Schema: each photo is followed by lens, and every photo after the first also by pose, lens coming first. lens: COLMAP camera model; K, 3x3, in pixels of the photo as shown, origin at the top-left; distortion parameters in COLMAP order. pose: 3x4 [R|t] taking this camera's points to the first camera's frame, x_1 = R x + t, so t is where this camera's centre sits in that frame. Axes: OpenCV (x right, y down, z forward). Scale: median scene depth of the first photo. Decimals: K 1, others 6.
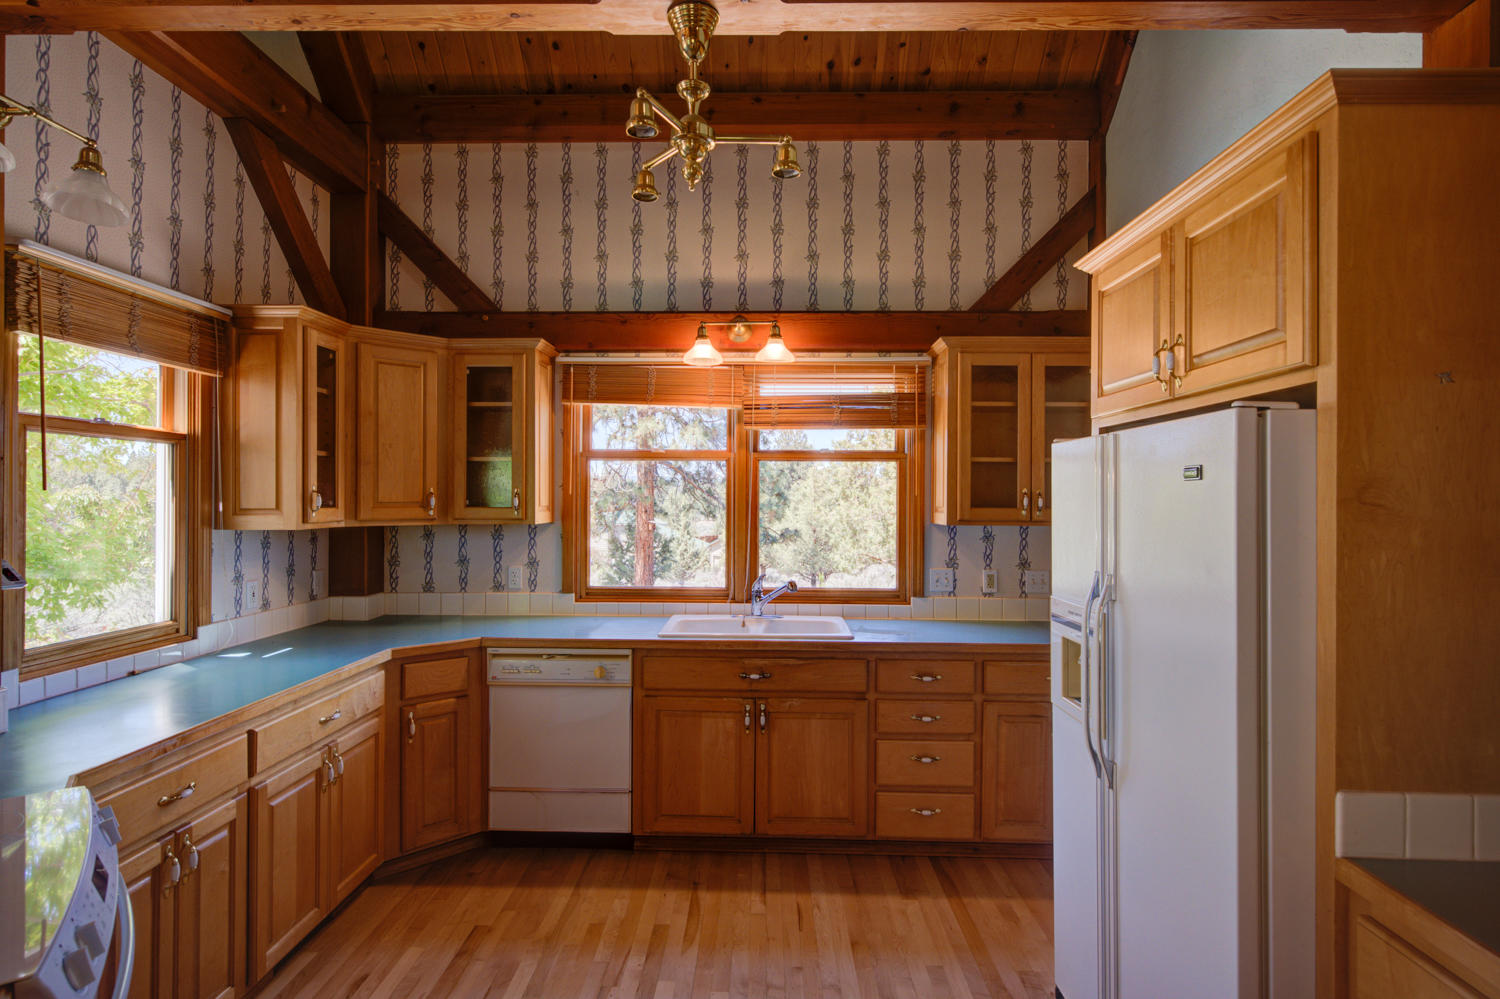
lens RADIAL K [[803.5, 0, 750.0], [0, 803.5, 499.5], [0, 0, 1]] dist [-0.018664, -0.000114]
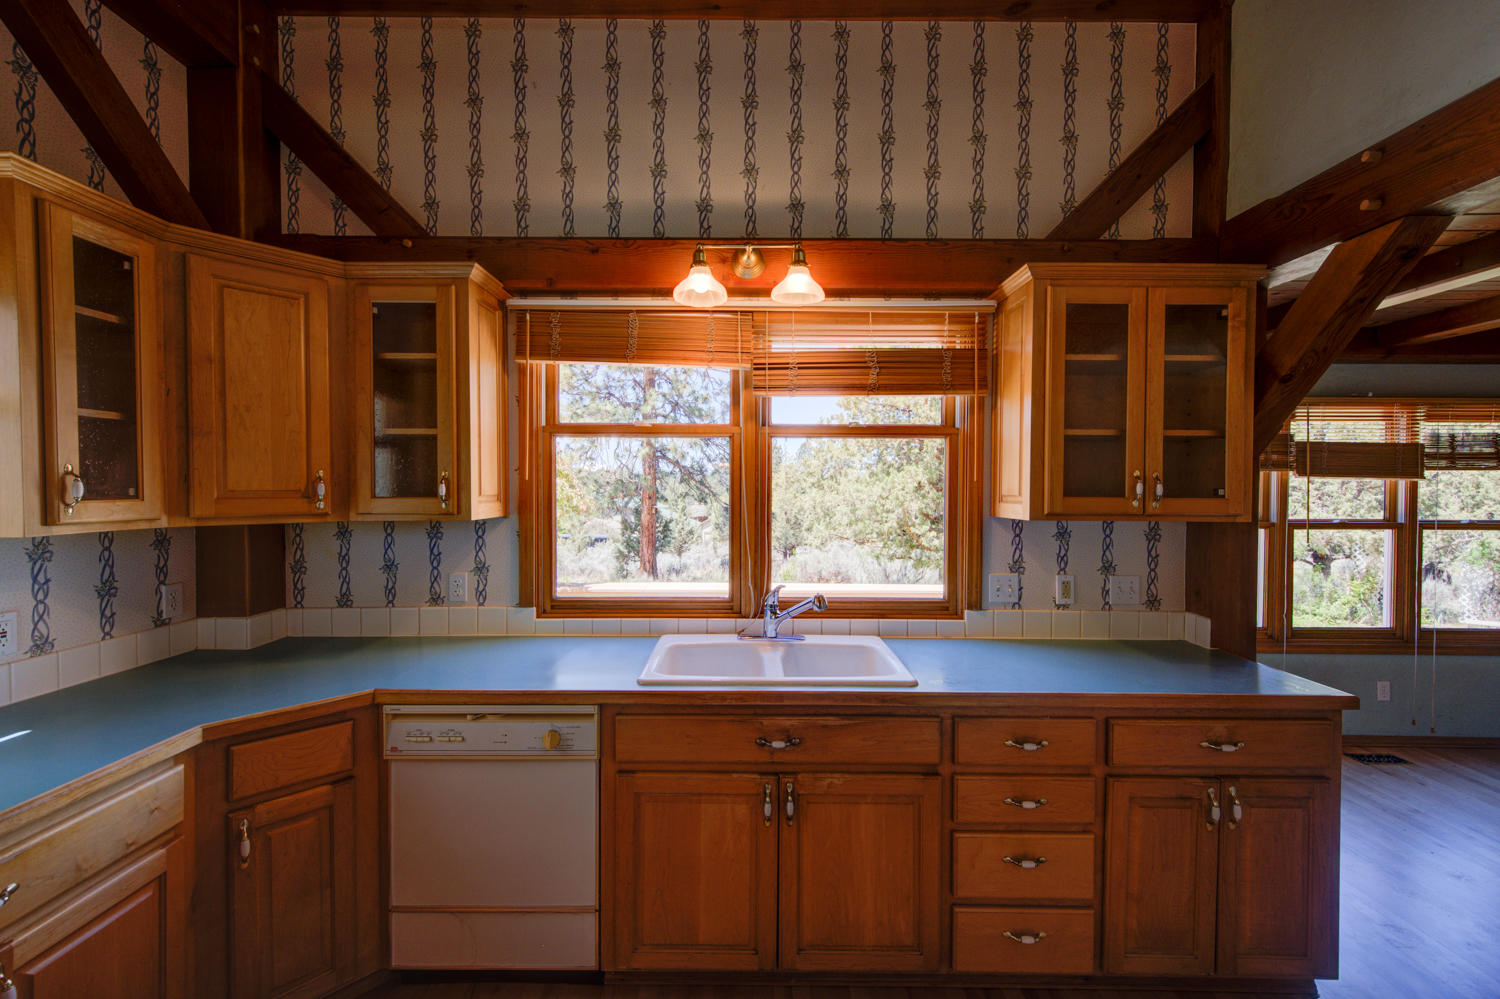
lens RADIAL K [[647.1, 0, 750.0], [0, 647.1, 499.5], [0, 0, 1]] dist [-0.000756, -0.000087]
pose [[0.999705, -0.001899, 0.024234, -0.026401], [0.001473, 0.999845, 0.017551, 0.001597], [-0.024264, -0.017510, 0.999552, 0.381653]]
